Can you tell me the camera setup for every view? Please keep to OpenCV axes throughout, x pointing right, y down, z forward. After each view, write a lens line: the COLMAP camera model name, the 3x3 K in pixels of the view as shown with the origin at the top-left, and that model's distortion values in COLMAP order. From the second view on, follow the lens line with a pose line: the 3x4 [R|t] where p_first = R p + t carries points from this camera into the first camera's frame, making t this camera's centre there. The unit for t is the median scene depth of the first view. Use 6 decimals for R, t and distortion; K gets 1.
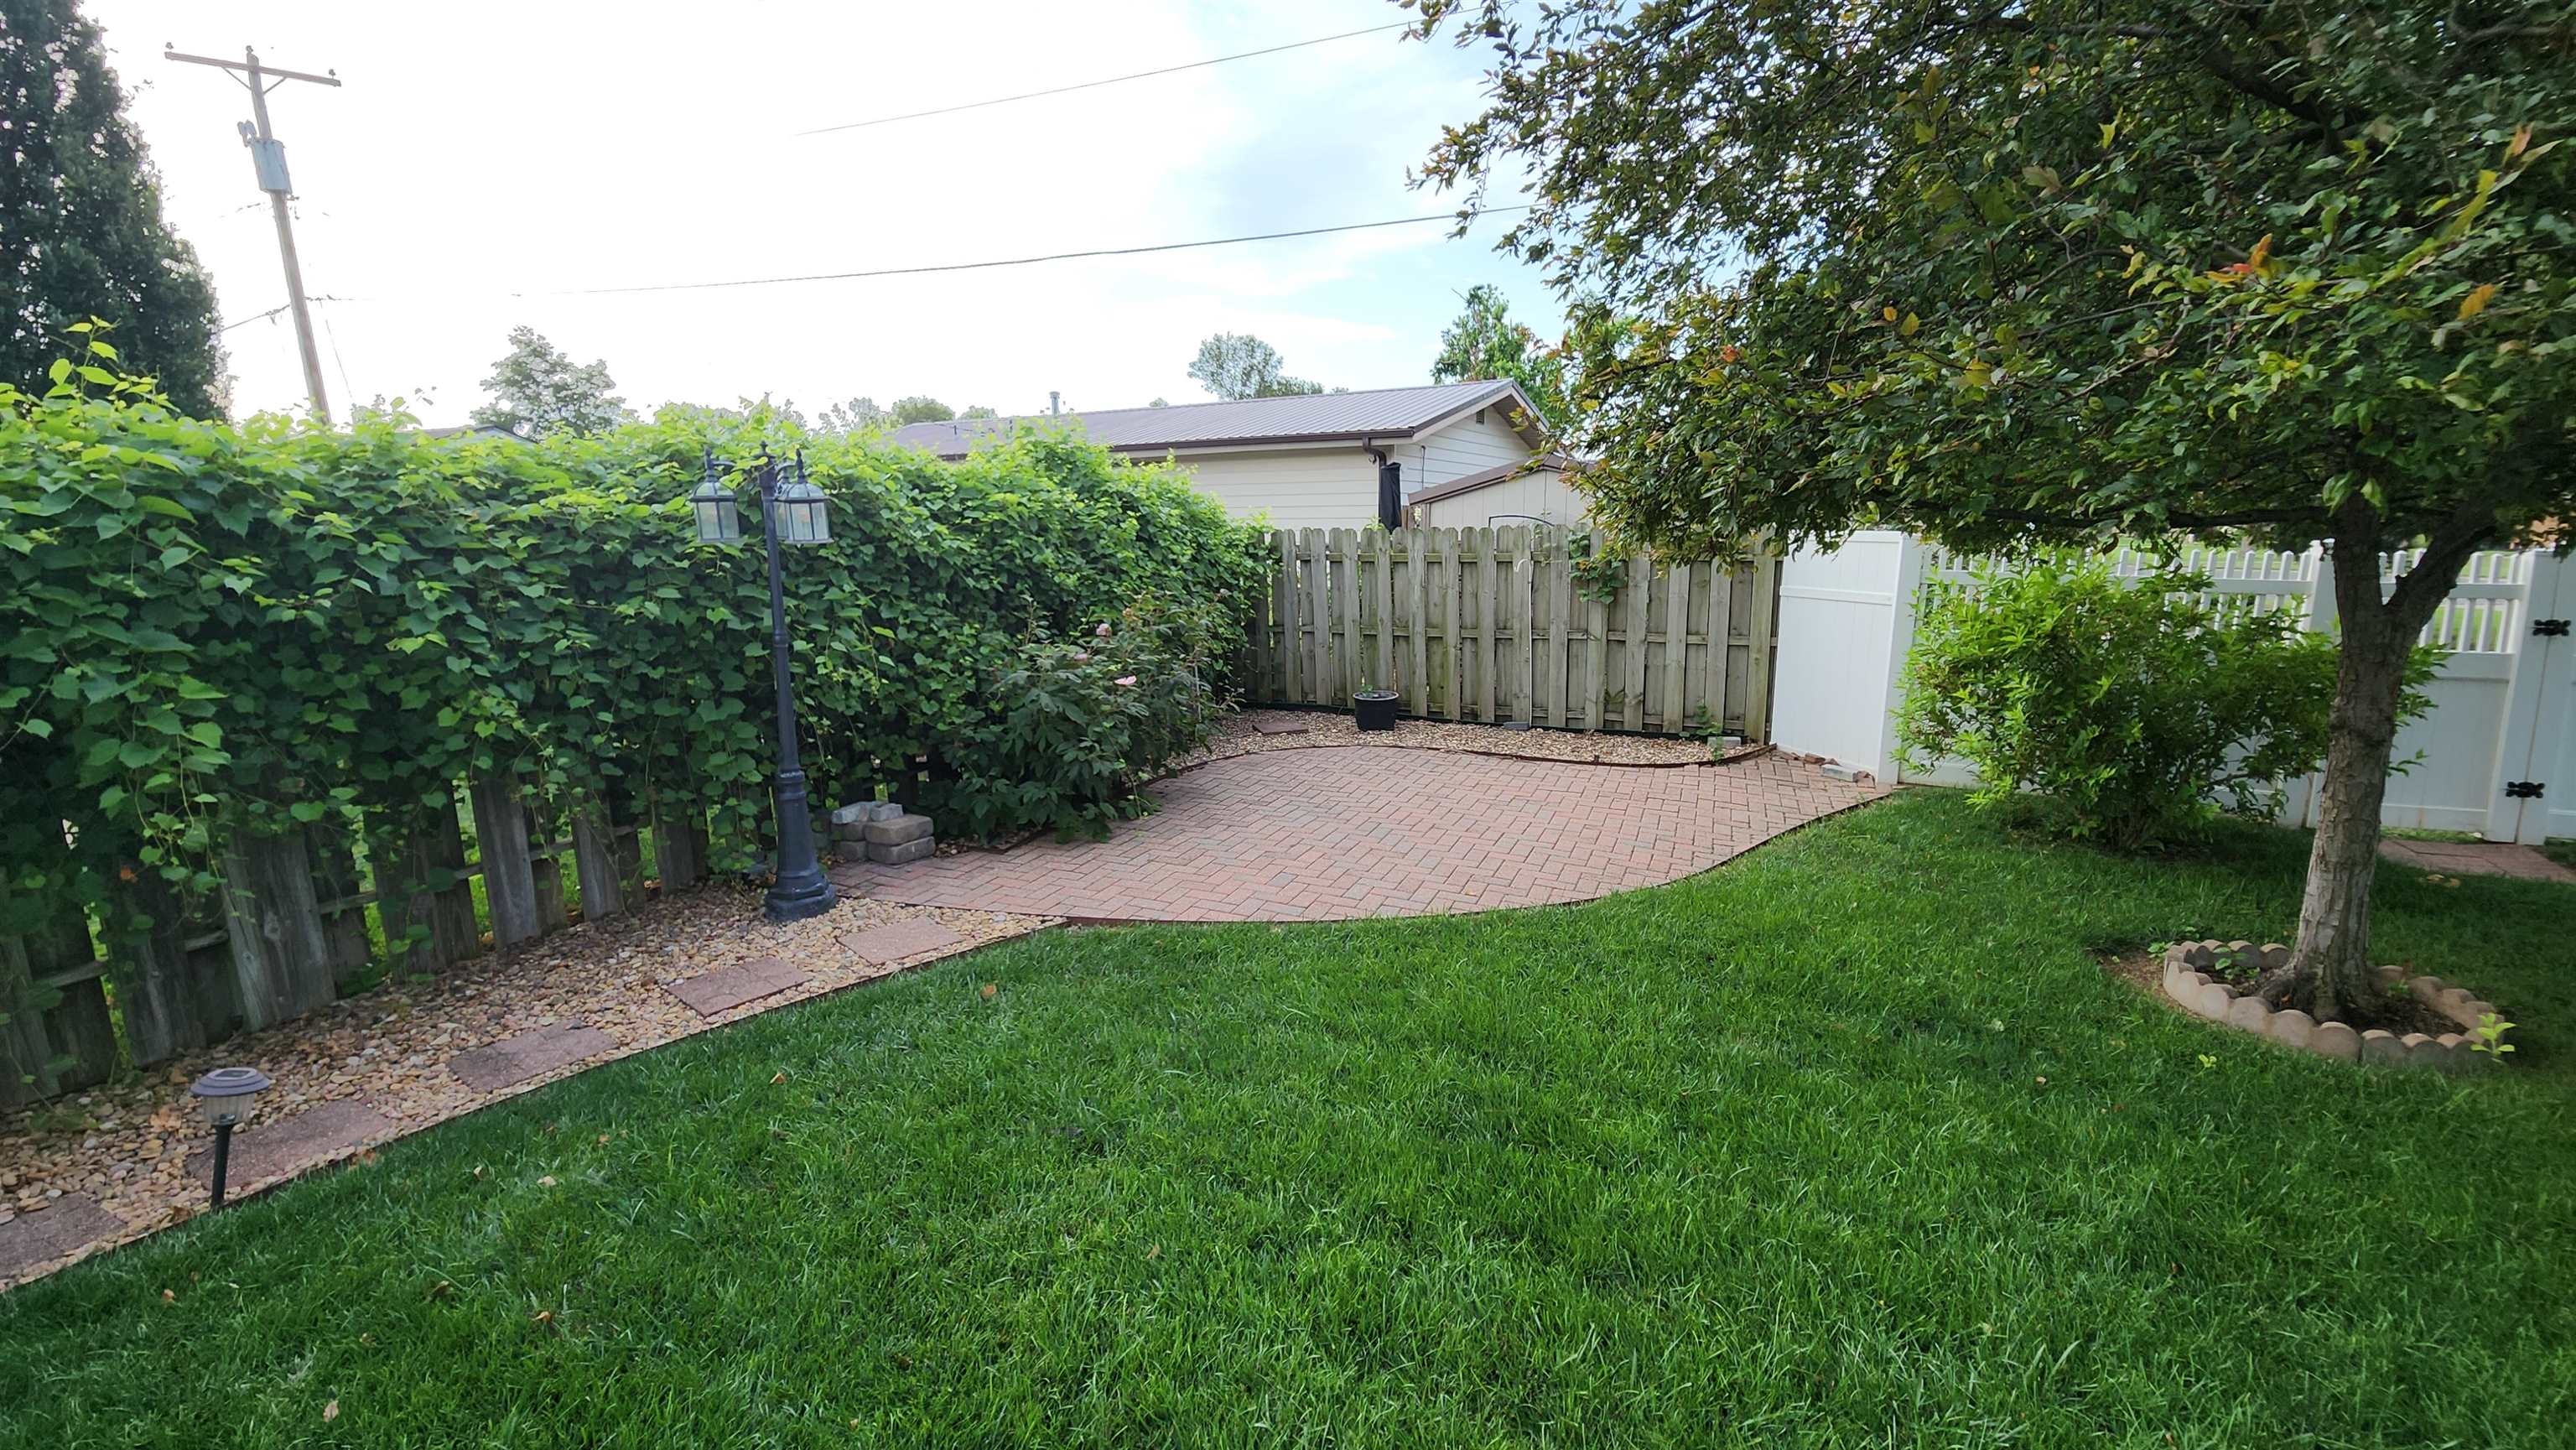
lens RADIAL K [[1041.9, 0, 1288.0], [0, 1041.9, 725.0], [0, 0, 1]] dist [0.025622, -0.020162]
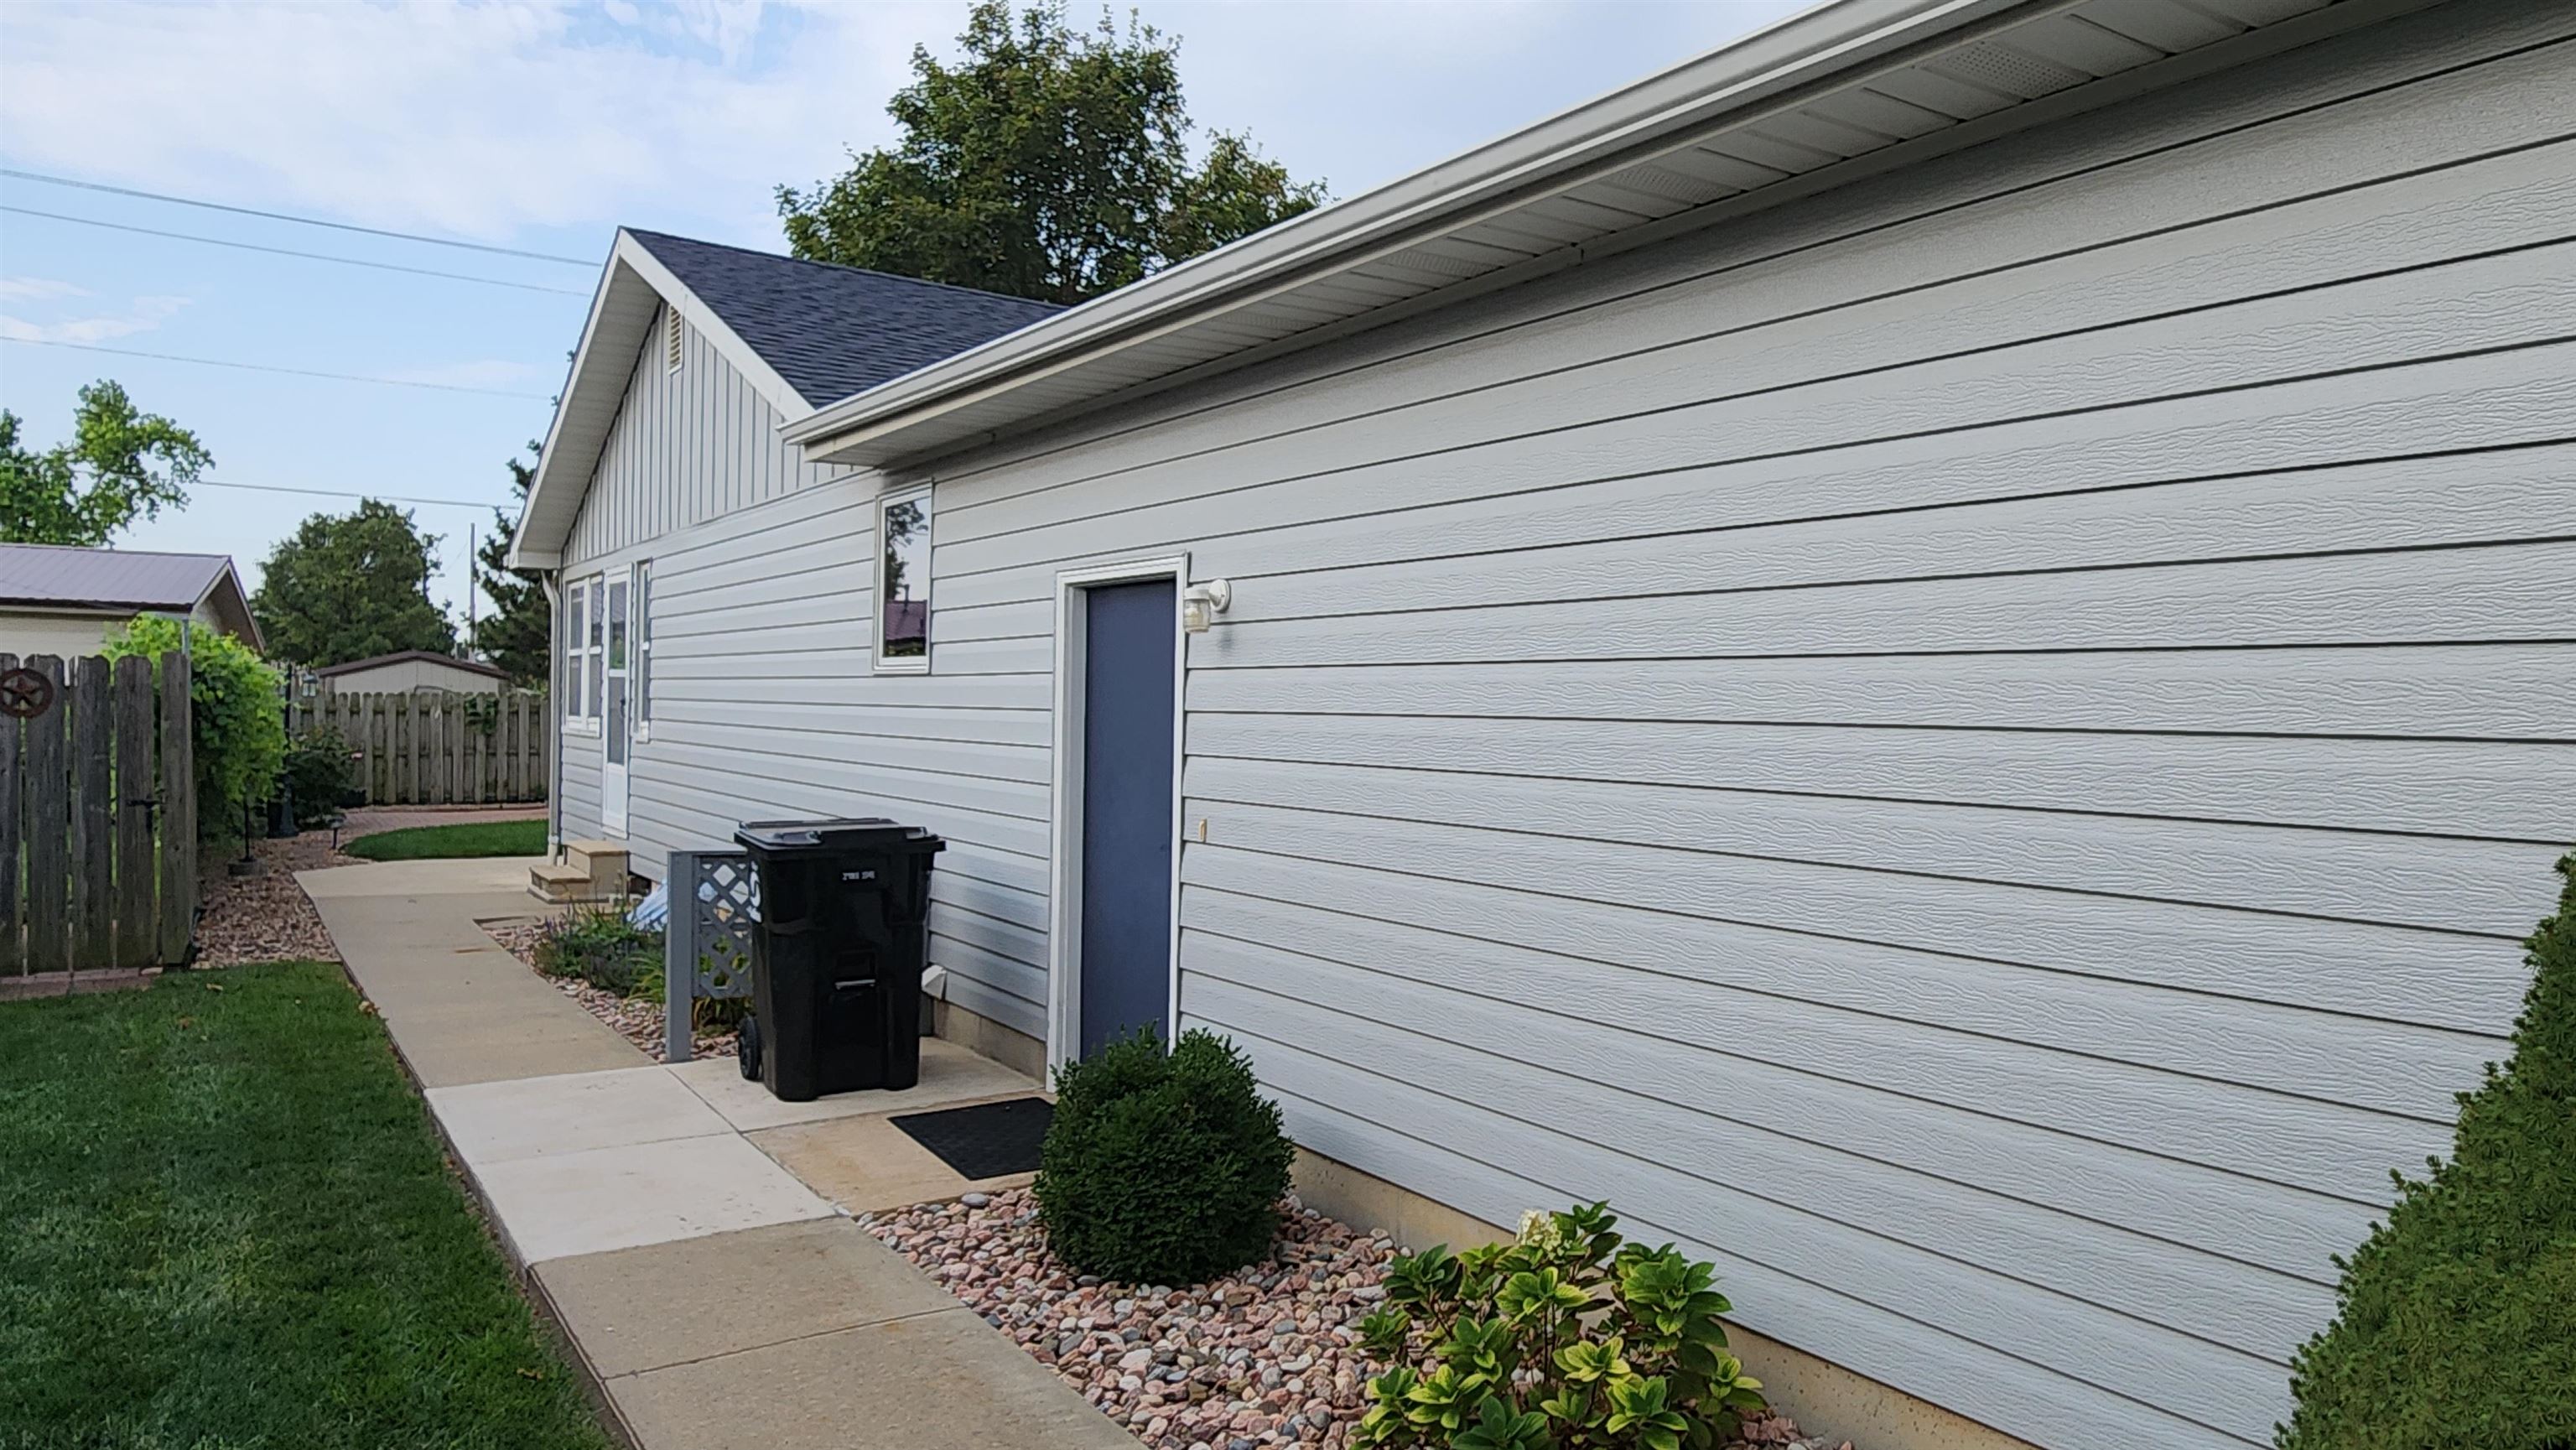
lens RADIAL K [[1652.7, 0, 1288.0], [0, 1652.7, 725.0], [0, 0, 1]] dist [-0.002352, 0.000492]
pose [[0.533171, 0.003601, 0.846000, -1.457878], [0.139665, 0.985895, -0.092217, 0.348989], [-0.834399, 0.167324, 0.525148, -1.799611]]
